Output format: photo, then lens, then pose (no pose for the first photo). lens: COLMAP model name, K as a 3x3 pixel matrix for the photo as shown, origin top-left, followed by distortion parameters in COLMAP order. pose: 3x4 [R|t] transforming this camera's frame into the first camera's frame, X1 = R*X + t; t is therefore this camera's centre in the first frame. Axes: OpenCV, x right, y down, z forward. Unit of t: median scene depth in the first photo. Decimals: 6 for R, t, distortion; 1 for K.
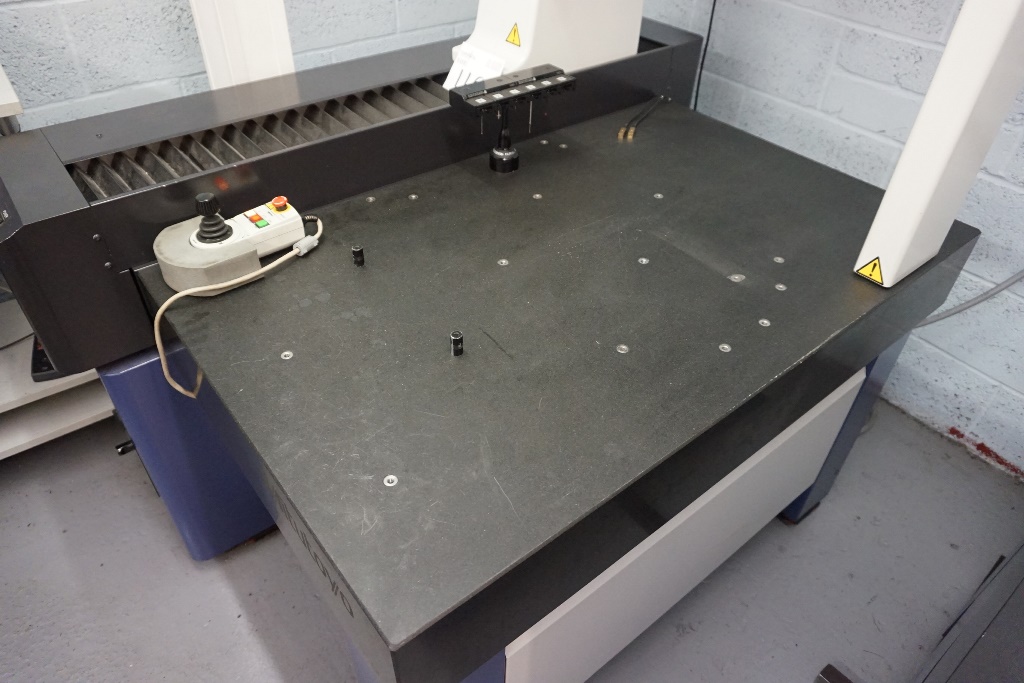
lens RADIAL K [[697.0, 0, 510.7], [0, 697.0, 338.1], [0, 0, 1]] dist [-0.012343, 0.002776]
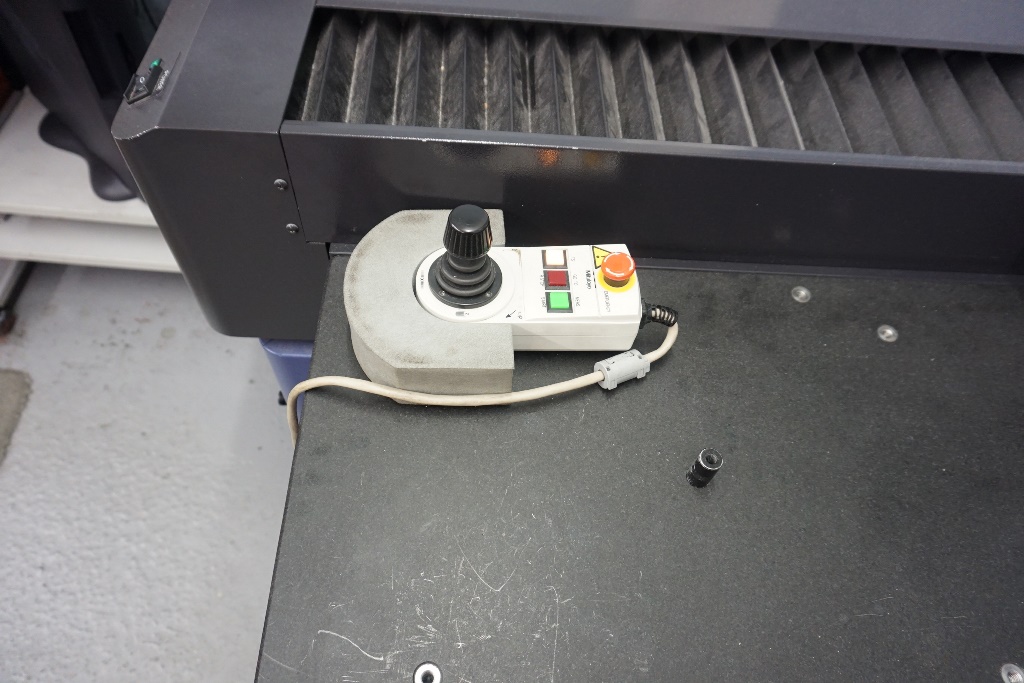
lens RADIAL K [[697.0, 0, 513.9], [0, 697.0, 345.4], [0, 0, 1]] dist [-0.012343, 0.002776]
pose [[0.786766, 0.534183, -0.309272, -0.212734], [-0.444341, 0.837928, 0.316921, -0.261678], [0.428441, -0.111921, 0.896612, 0.544440]]
